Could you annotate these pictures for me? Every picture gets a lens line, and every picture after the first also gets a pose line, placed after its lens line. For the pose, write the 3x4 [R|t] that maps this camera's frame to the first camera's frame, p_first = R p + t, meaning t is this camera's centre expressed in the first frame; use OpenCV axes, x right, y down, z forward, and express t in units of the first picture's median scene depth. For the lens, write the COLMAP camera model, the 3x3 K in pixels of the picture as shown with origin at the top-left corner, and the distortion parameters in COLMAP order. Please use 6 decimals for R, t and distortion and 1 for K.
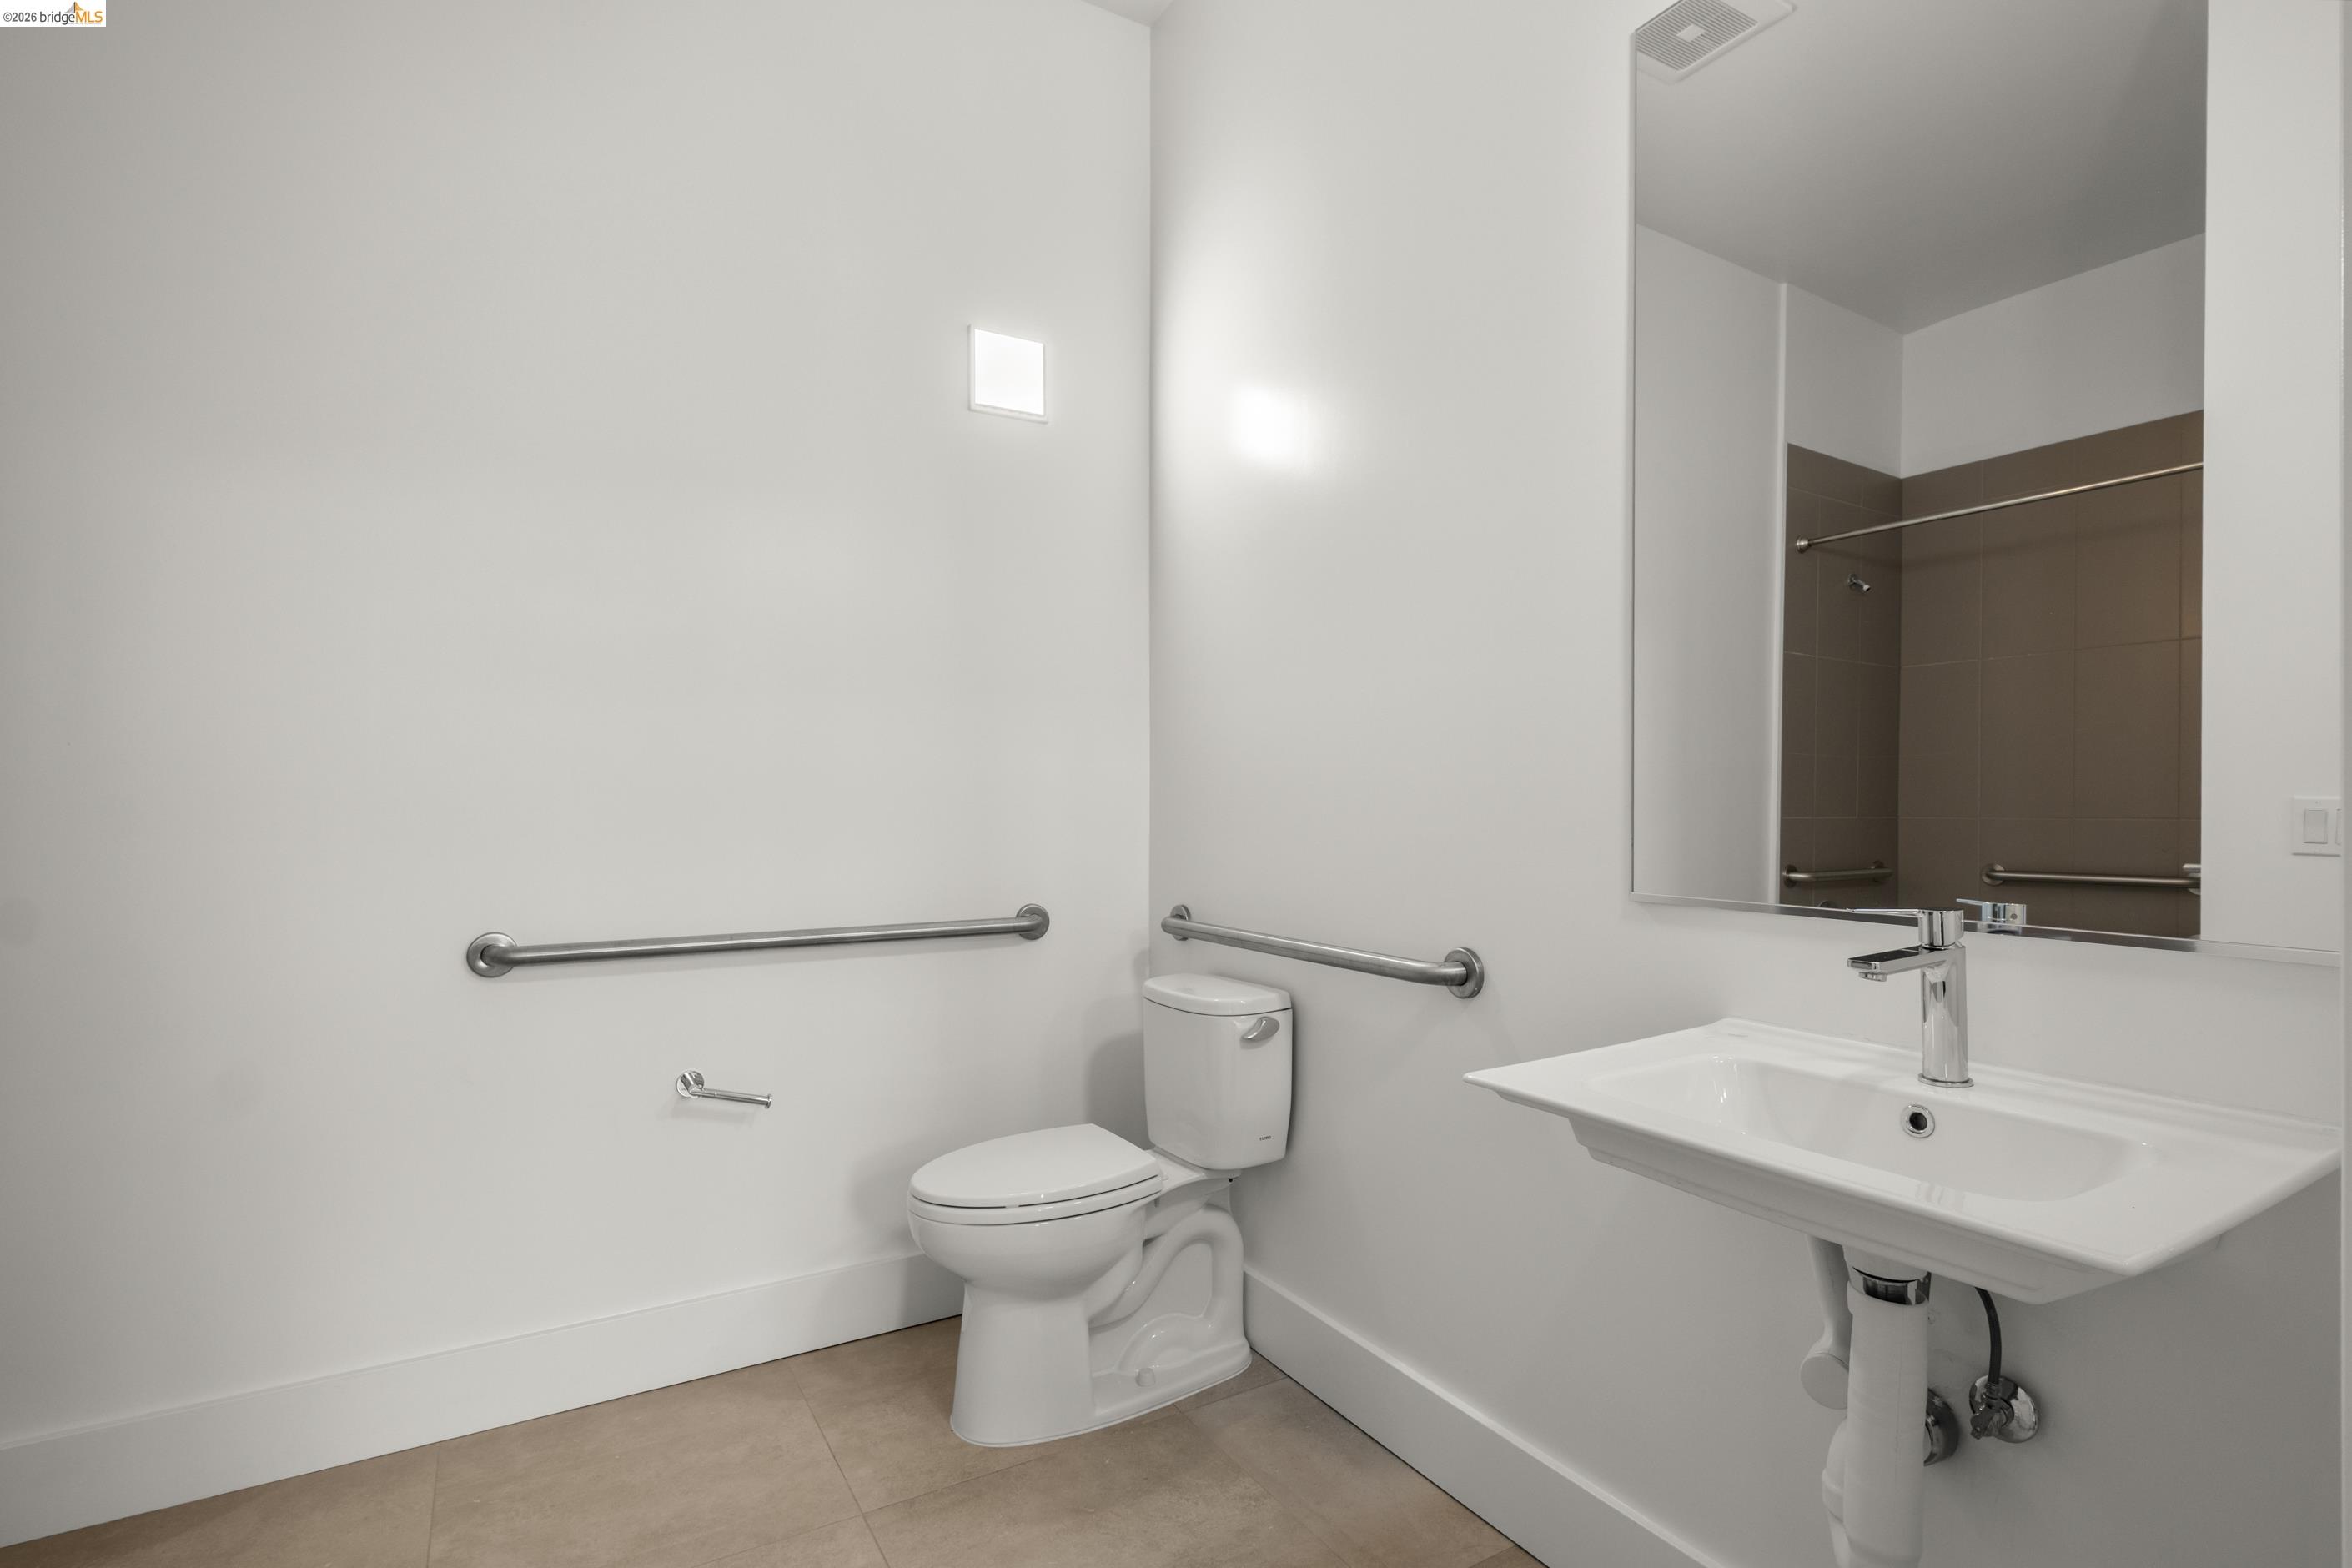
lens RADIAL K [[1149.2, 0, 1178.1], [0, 1149.2, 771.1], [0, 0, 1]] dist [0.000844, -0.000141]
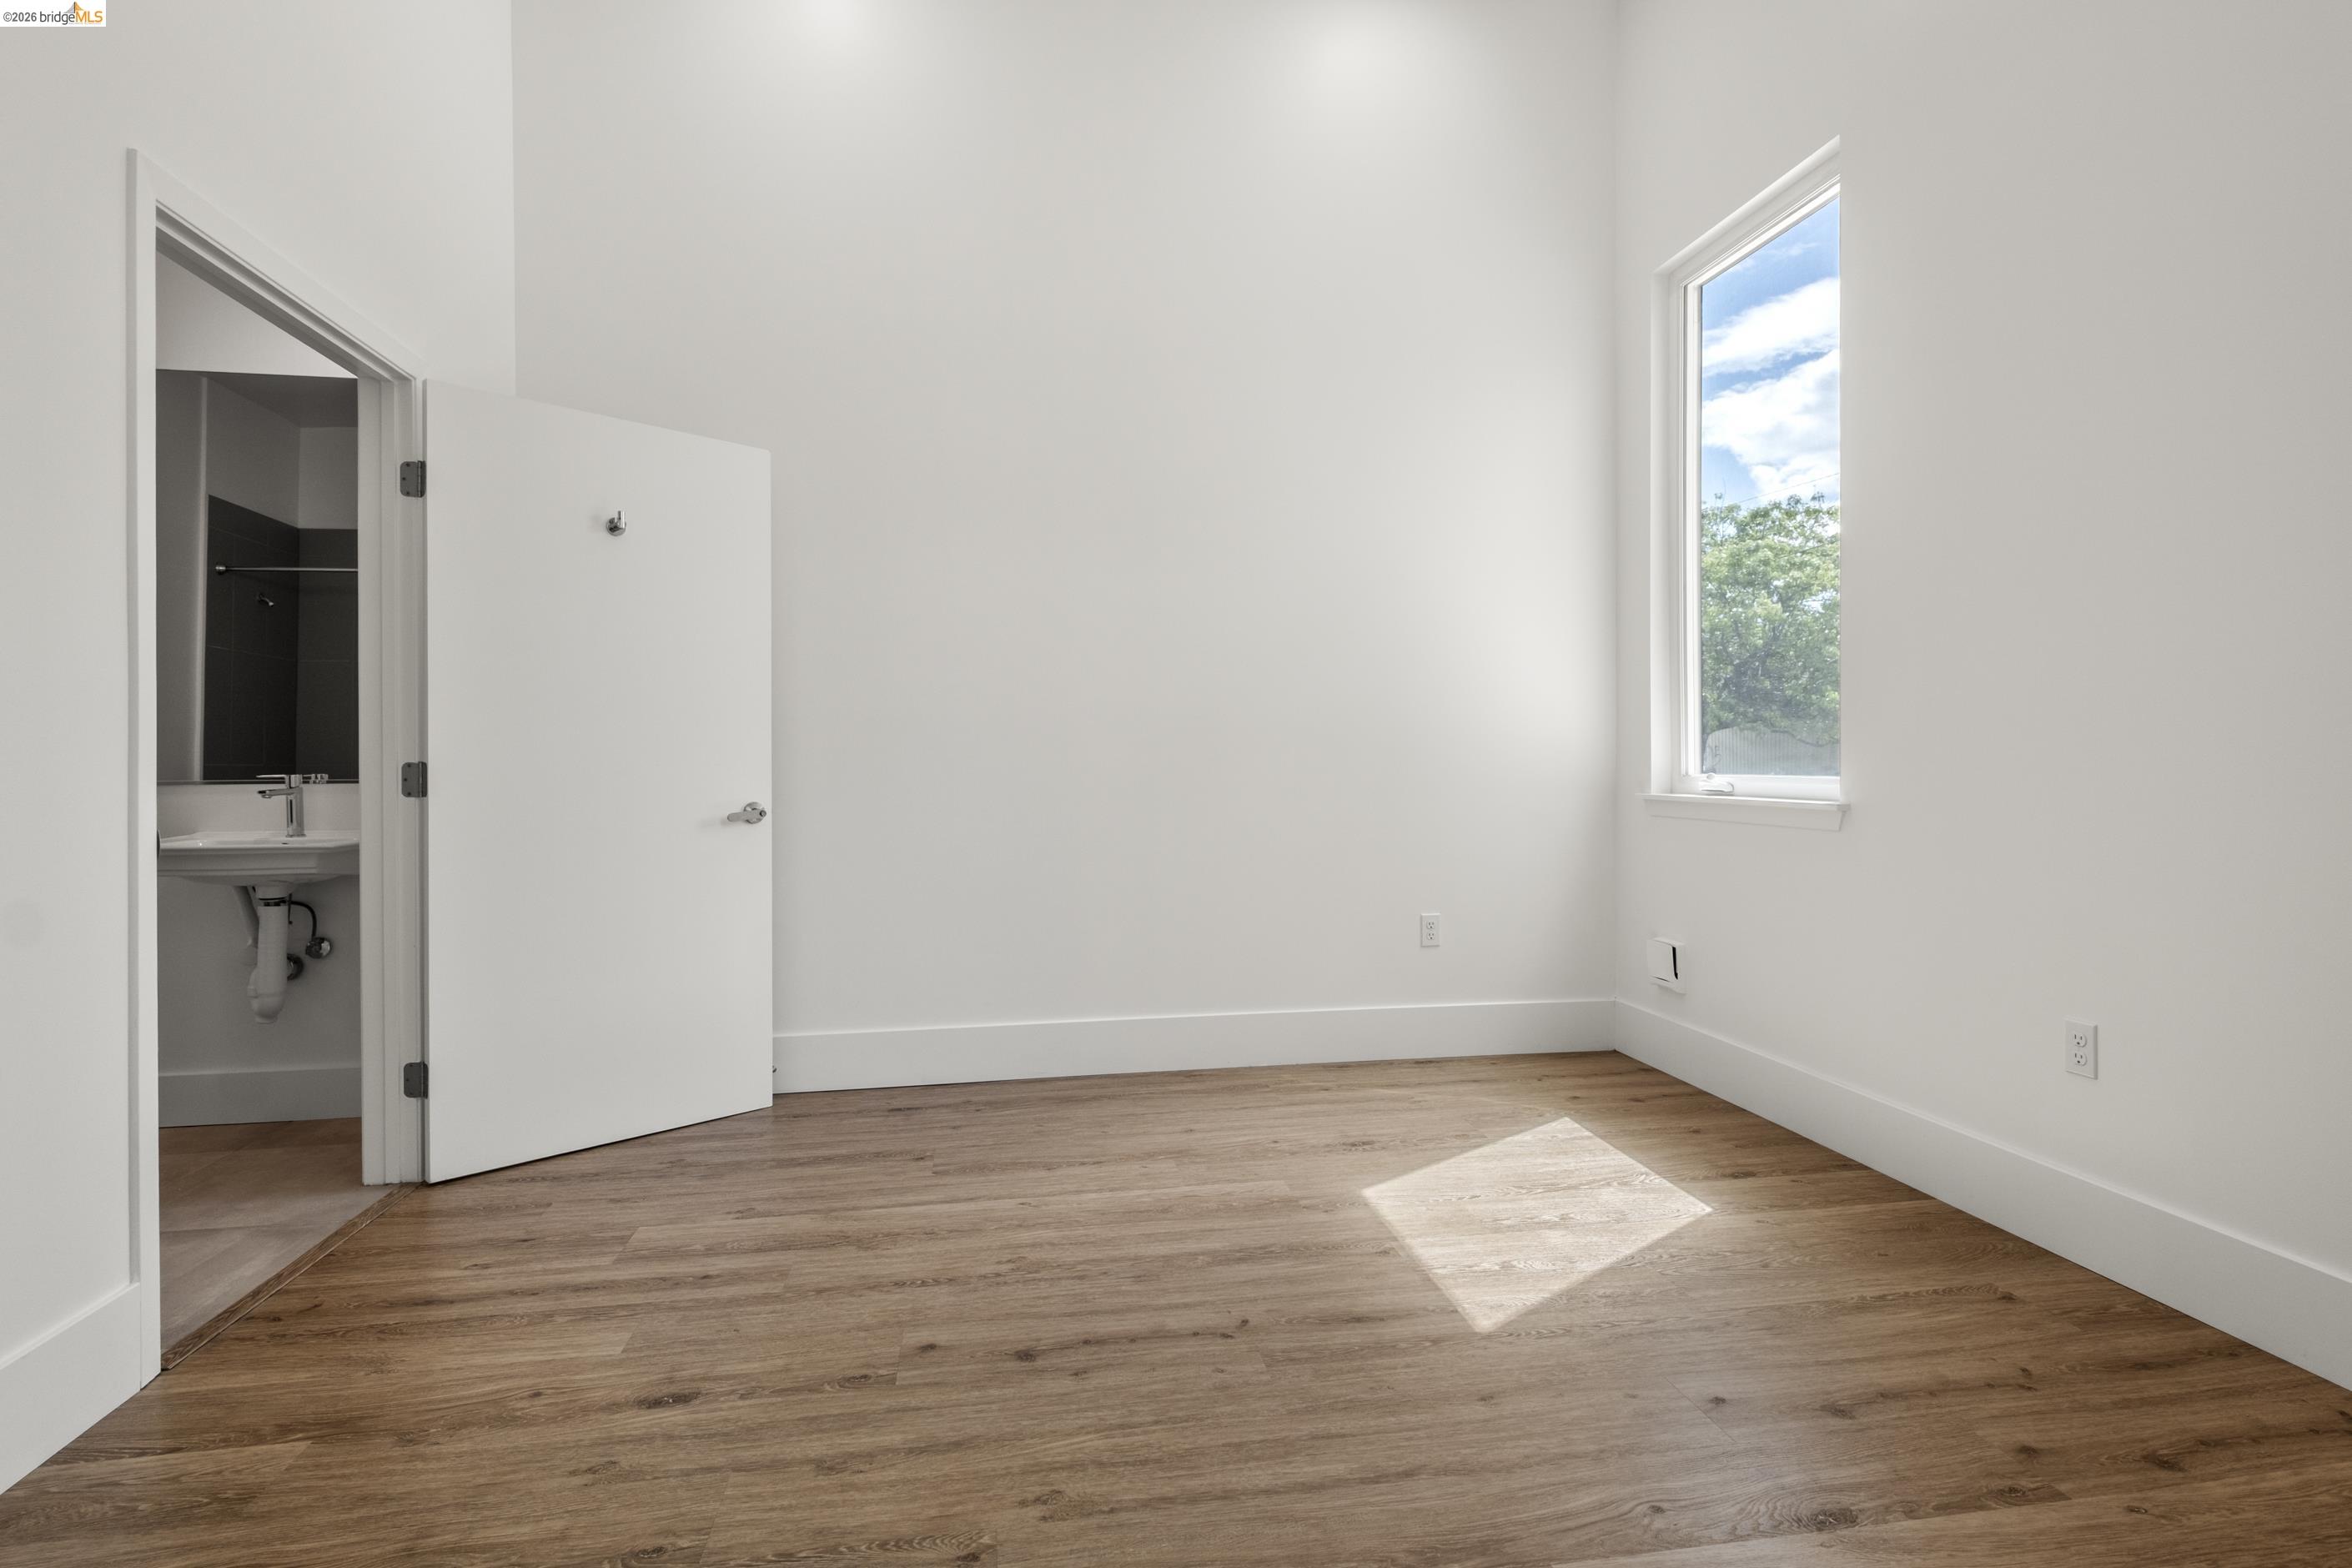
lens RADIAL K [[1149.2, 0, 1178.1], [0, 1149.2, 771.1], [0, 0, 1]] dist [0.000844, -0.000141]
pose [[0.361305, -0.012319, 0.932366, -1.056778], [-0.009307, 0.999815, 0.016817, 0.044995], [-0.932401, -0.014753, 0.361124, -1.830109]]
